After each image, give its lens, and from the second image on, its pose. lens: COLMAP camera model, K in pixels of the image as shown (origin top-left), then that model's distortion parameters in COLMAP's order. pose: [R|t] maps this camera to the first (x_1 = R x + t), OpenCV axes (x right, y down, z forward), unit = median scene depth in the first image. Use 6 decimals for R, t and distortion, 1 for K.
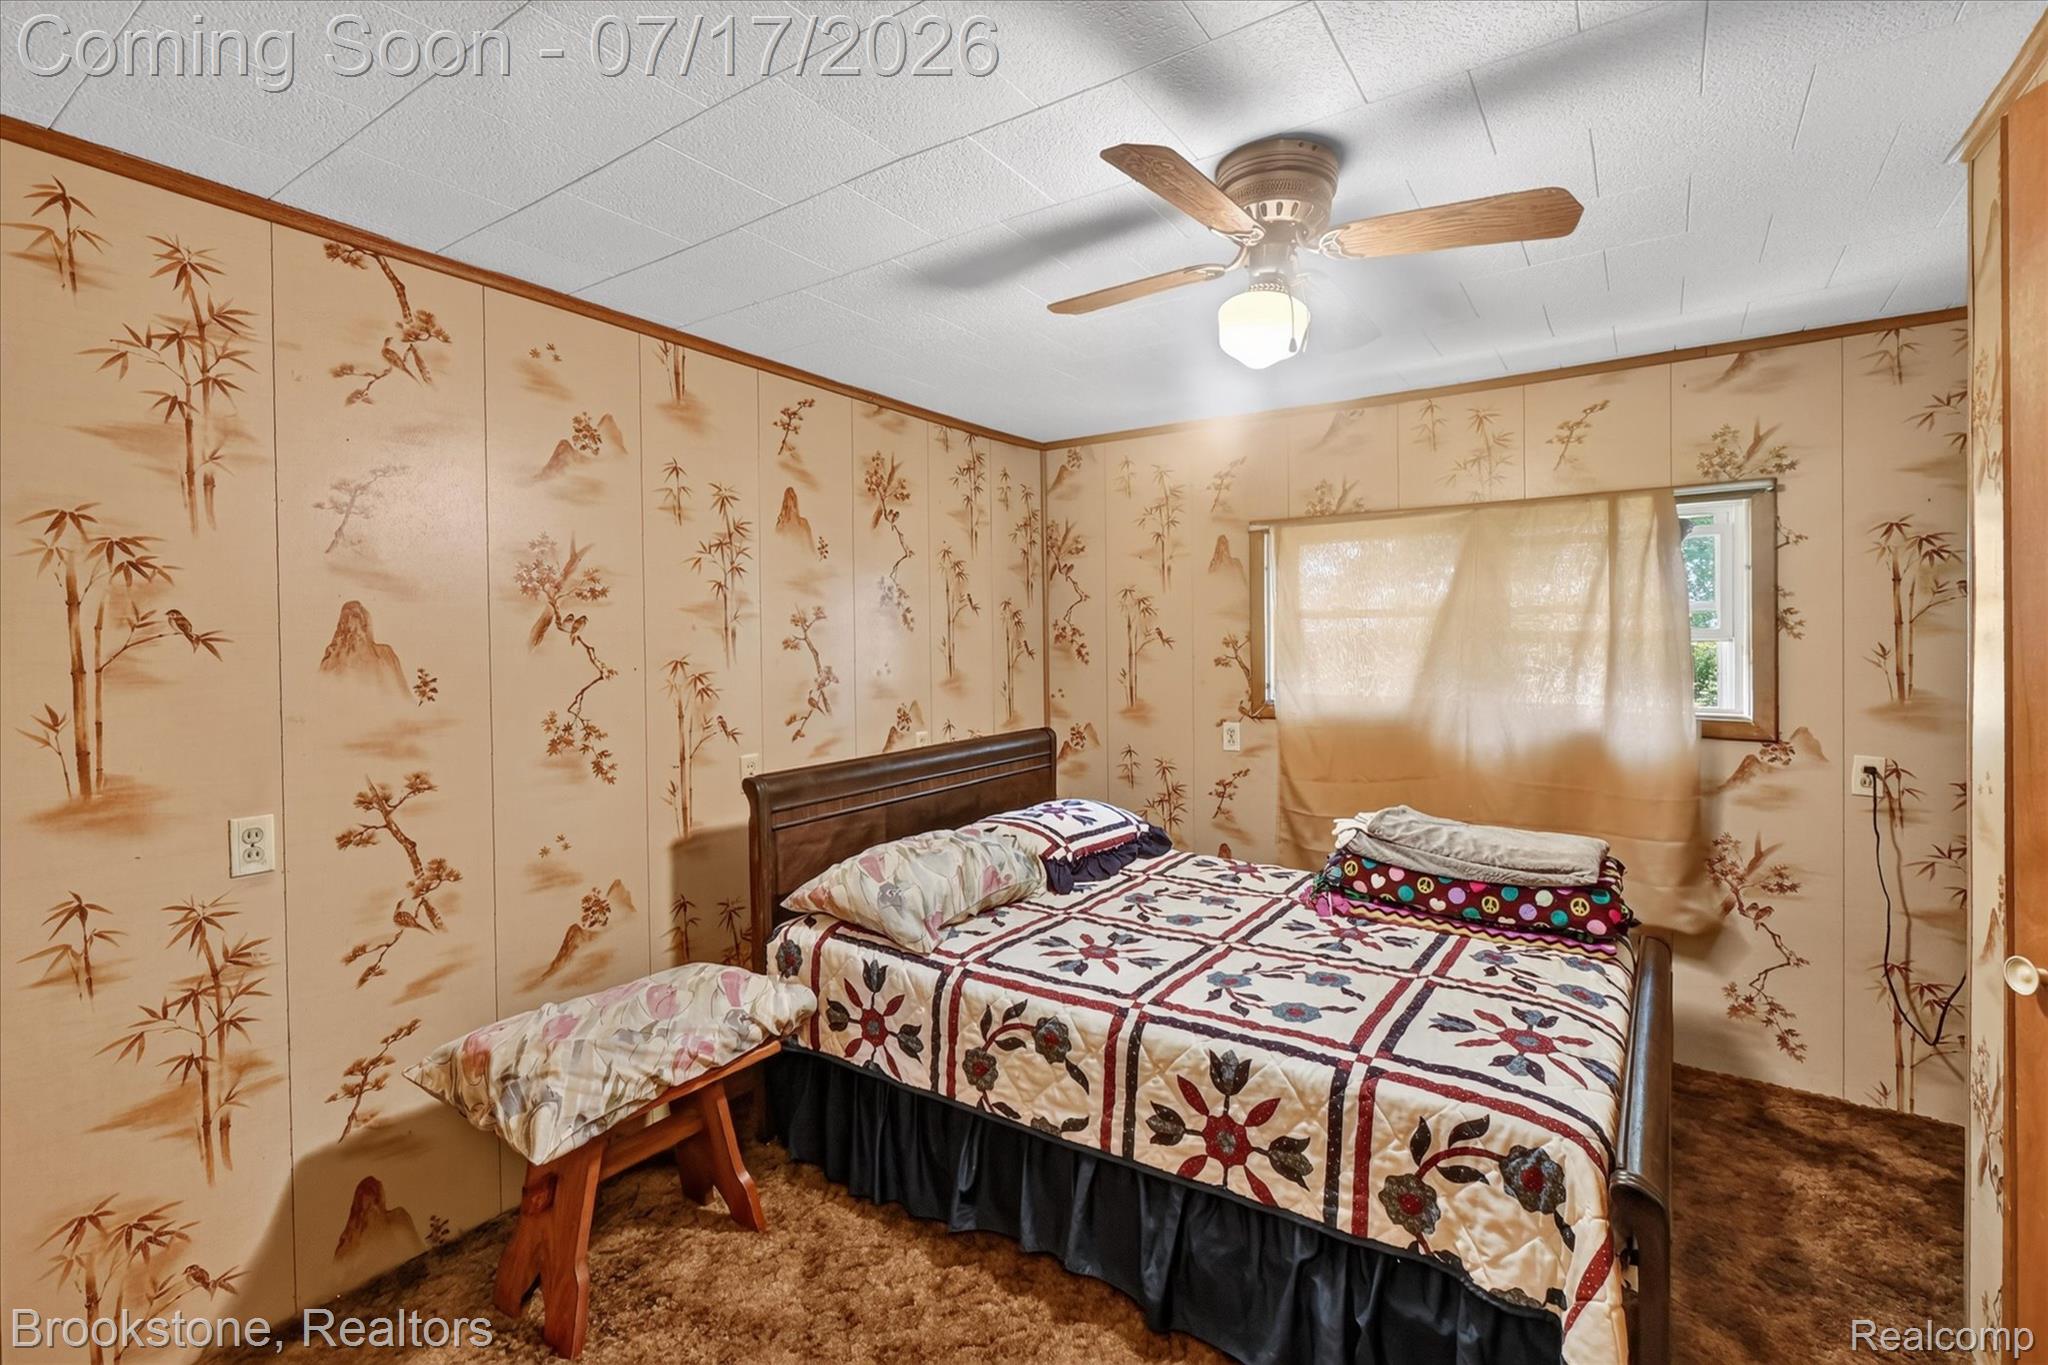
lens RADIAL K [[900.1, 0, 1022.9], [0, 900.1, 640.1], [0, 0, 1]] dist [-0.001044, 0.003577]
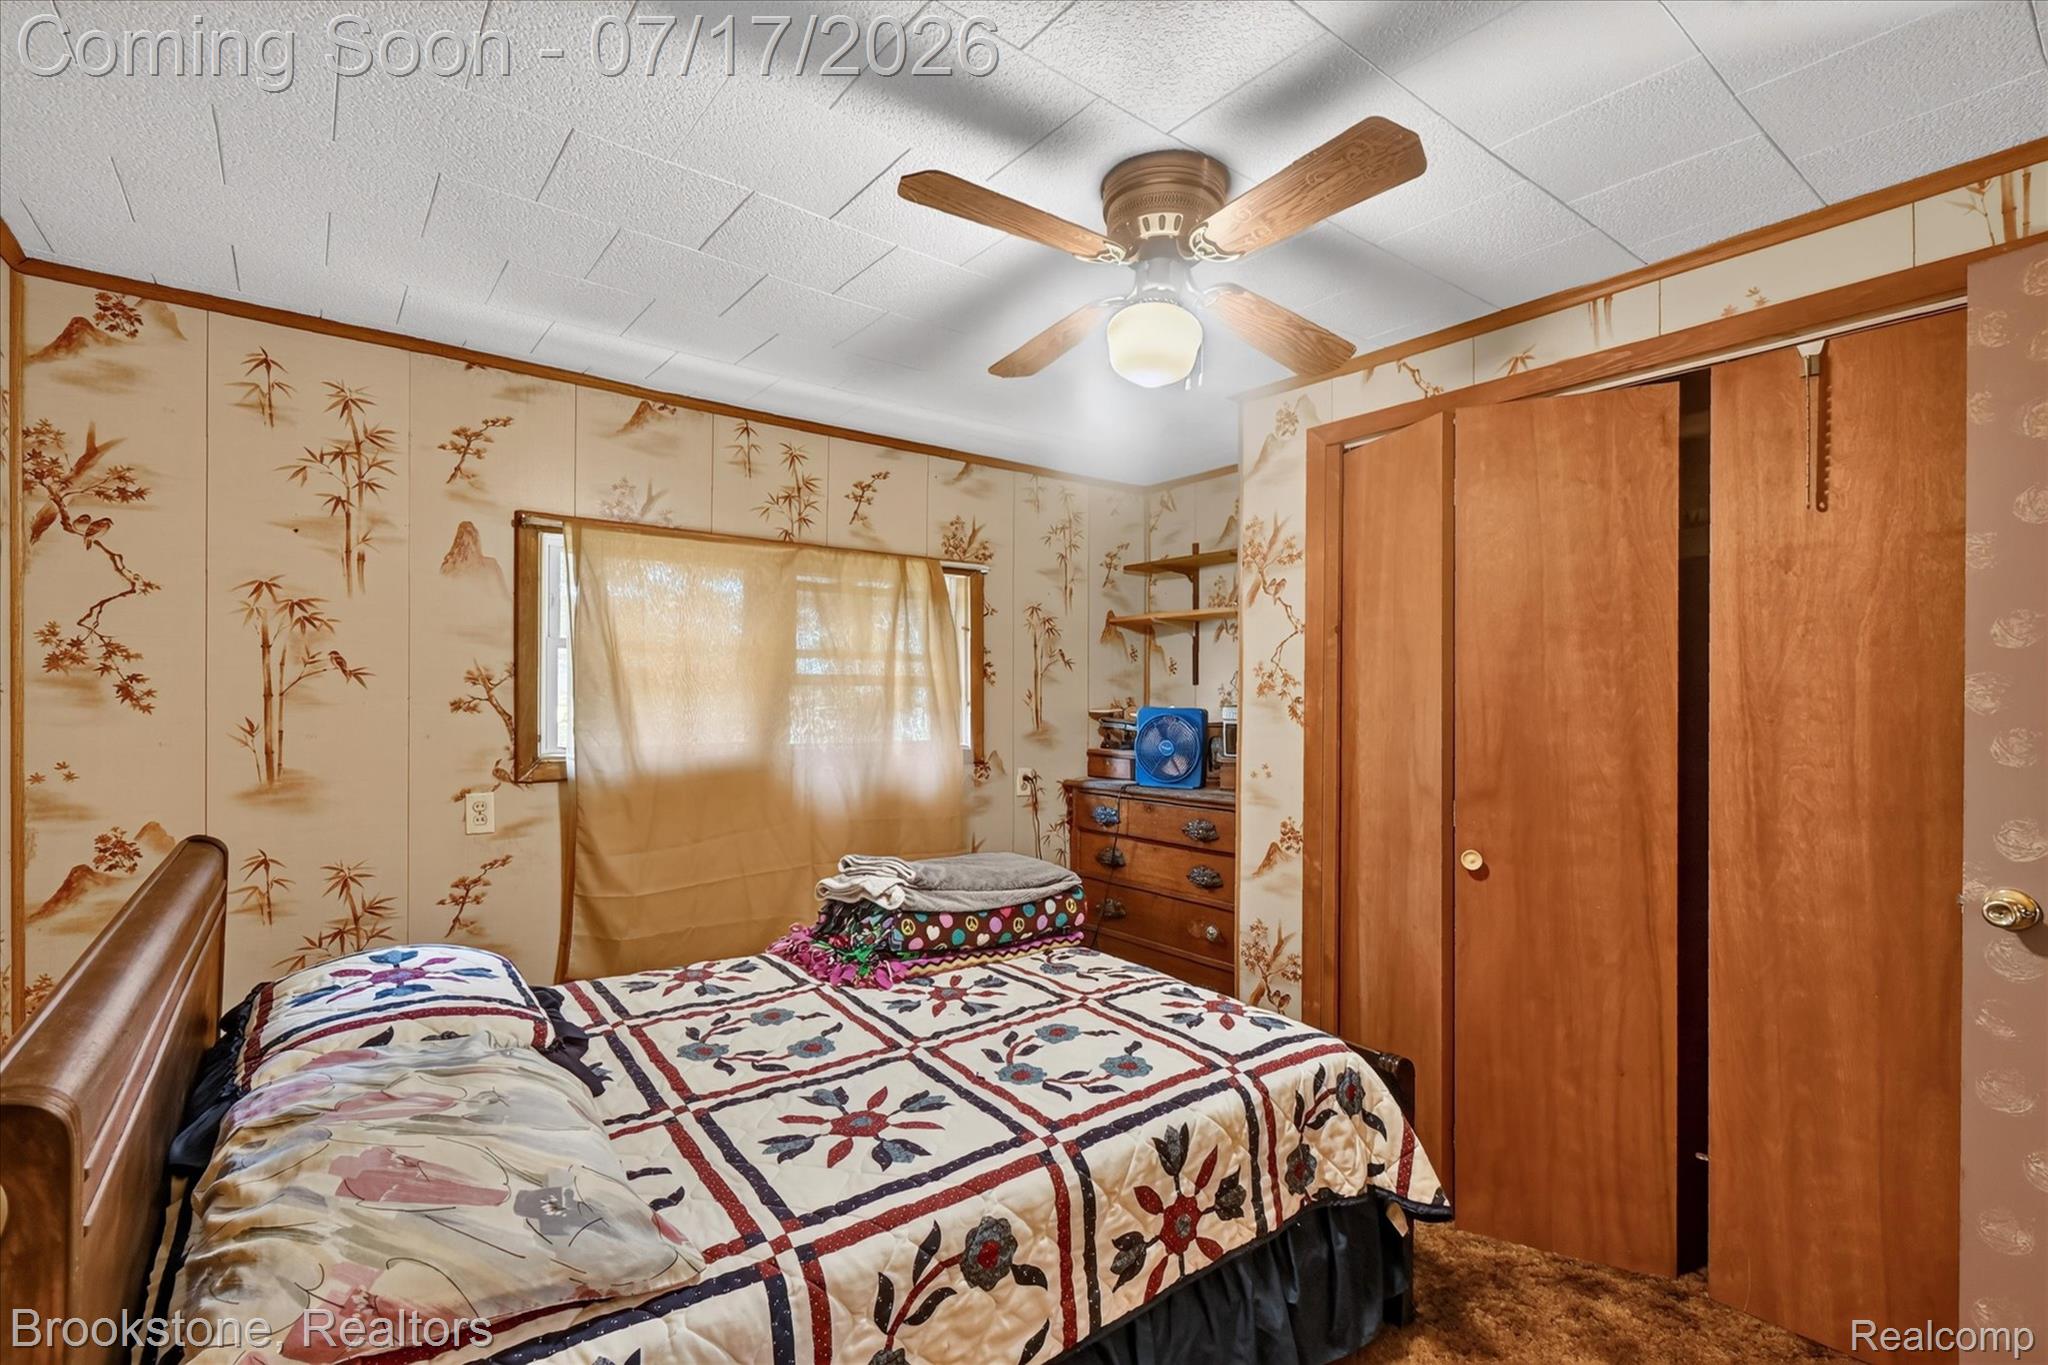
lens RADIAL K [[917.7, 0, 1027.7], [0, 917.7, 686.3], [0, 0, 1]] dist [-0.000790, 0.000563]
pose [[0.309945, 0.014913, 0.950638, -0.531529], [-0.015352, 0.999825, -0.010679, 0.017413], [-0.950631, -0.011285, 0.310120, 0.644396]]
